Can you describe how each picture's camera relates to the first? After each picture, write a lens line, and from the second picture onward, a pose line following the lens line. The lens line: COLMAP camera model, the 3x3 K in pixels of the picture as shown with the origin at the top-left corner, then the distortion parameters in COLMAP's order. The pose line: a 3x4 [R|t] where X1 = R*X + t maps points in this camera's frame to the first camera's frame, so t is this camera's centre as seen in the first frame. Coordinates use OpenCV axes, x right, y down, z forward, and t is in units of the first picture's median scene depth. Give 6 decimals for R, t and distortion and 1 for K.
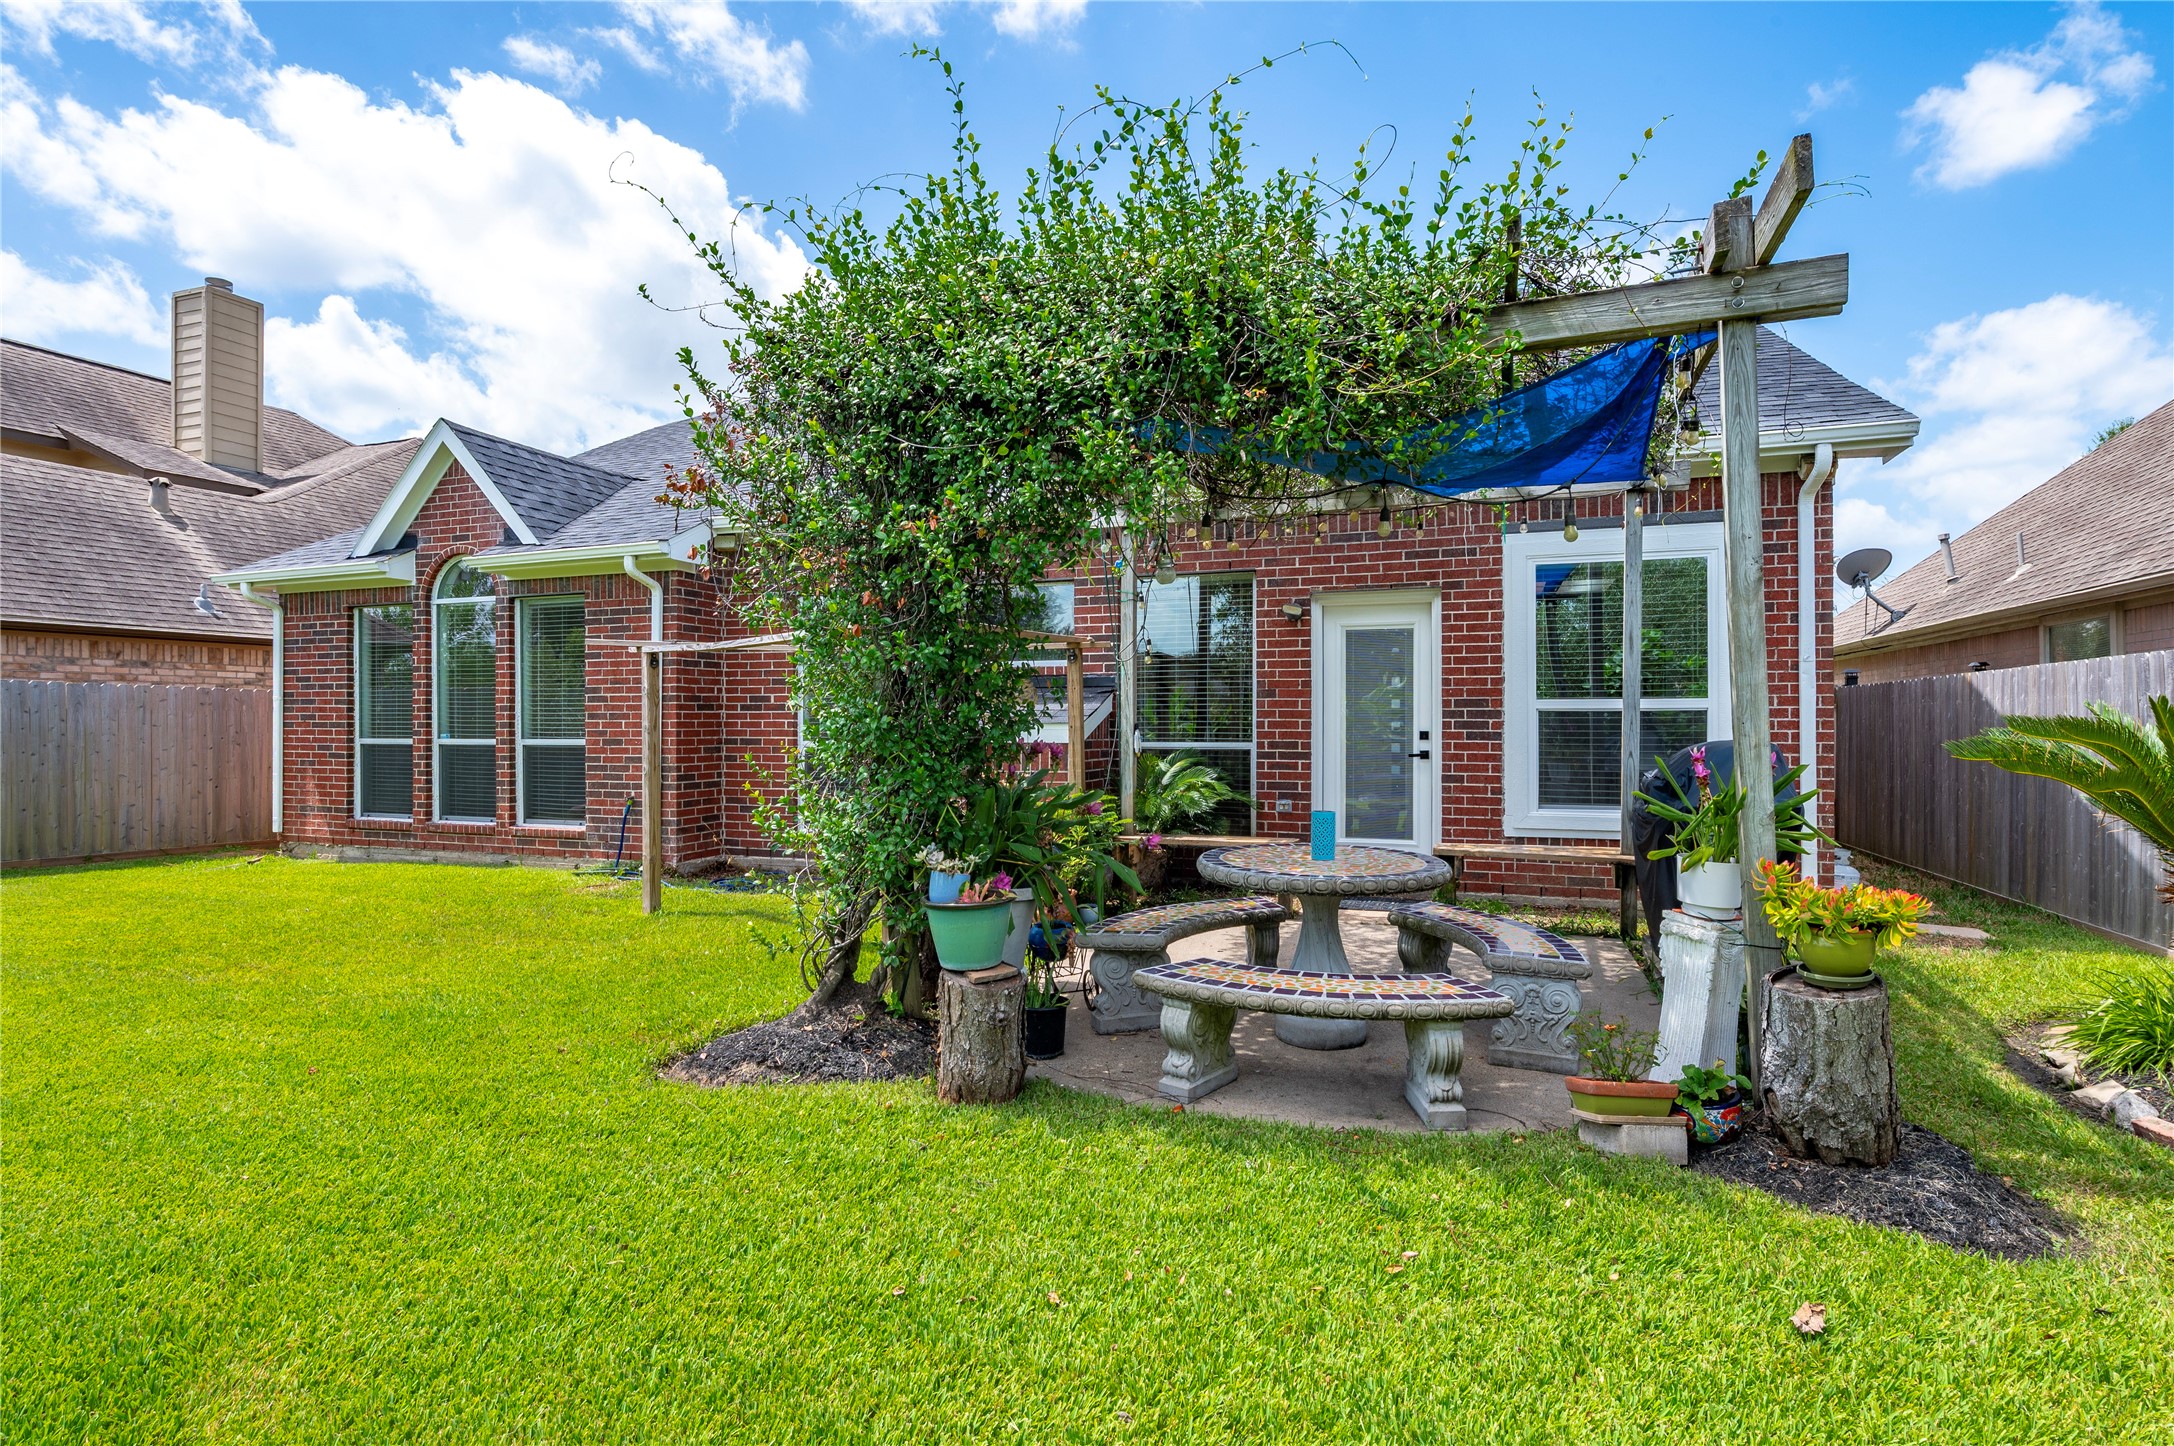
lens RADIAL K [[1069.5, 0, 1087.0], [0, 1069.5, 723.0], [0, 0, 1]] dist [-0.000582, -0.000063]
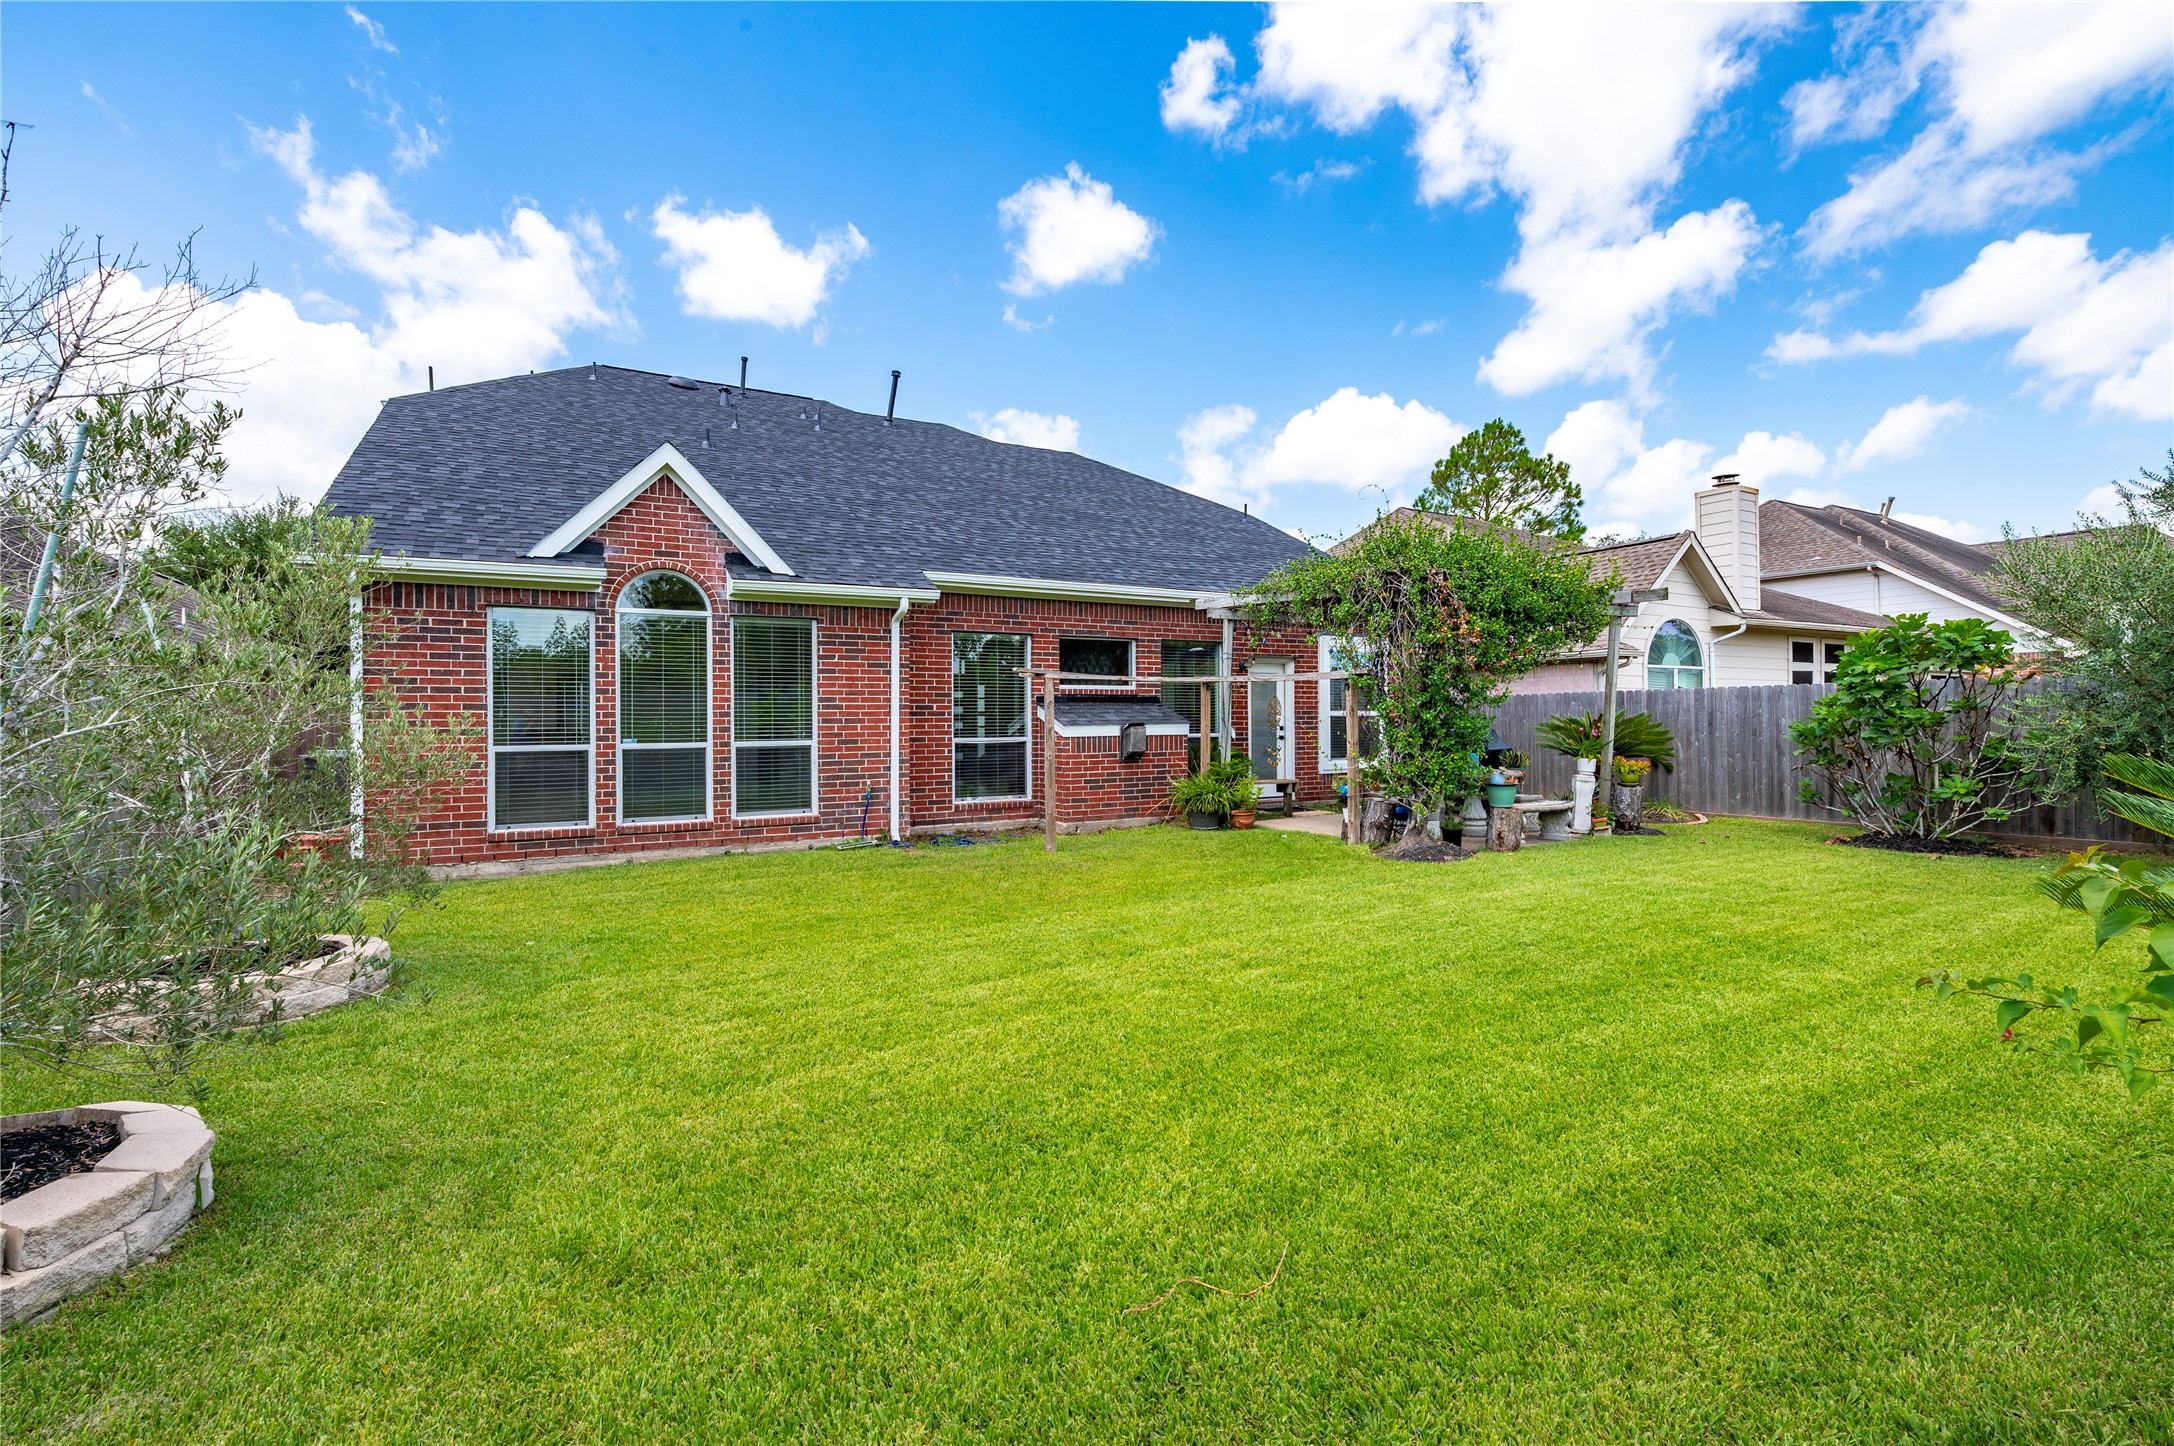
lens RADIAL K [[966.7, 0, 1087.0], [0, 966.7, 723.0], [0, 0, 1]] dist [0.000630, -0.000157]
pose [[0.643748, -0.005412, 0.765219, -1.362303], [0.008015, 0.999968, 0.000329, -0.002546], [-0.765196, 0.005921, 0.643771, 0.080895]]
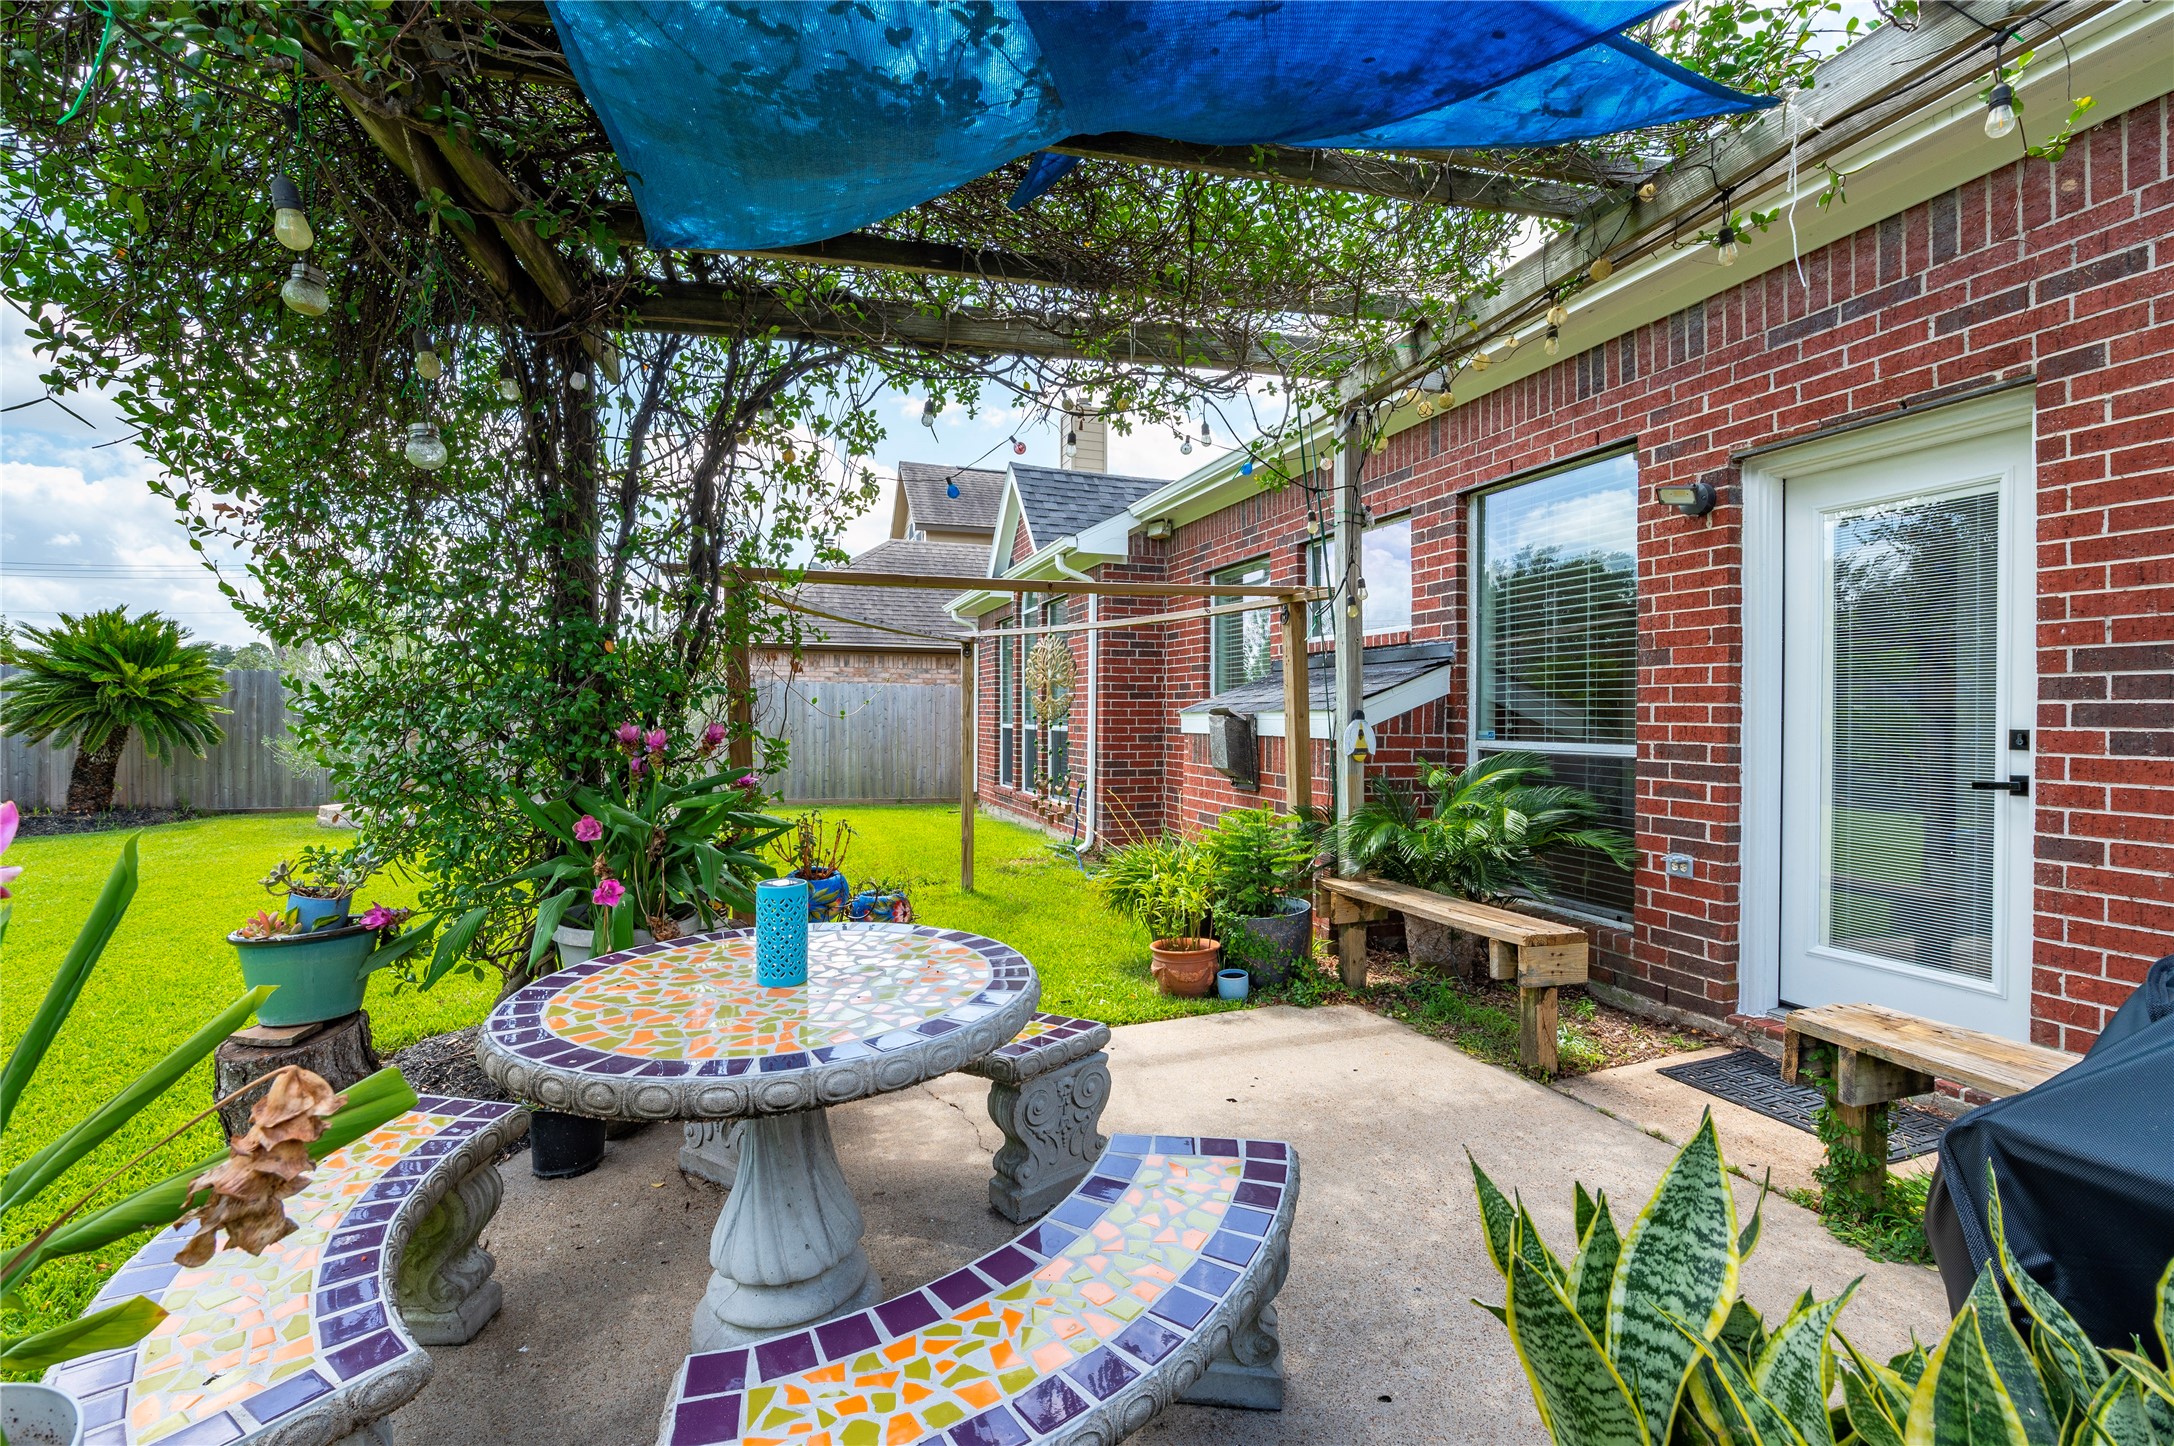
lens RADIAL K [[966.7, 0, 1087.0], [0, 966.7, 723.0], [0, 0, 1]] dist [0.000630, -0.000157]
pose [[0.605366, 0.010681, -0.795876, 0.393412], [-0.005998, 0.999943, 0.008858, 0.003721], [0.795925, -0.000588, 0.605395, 0.473117]]
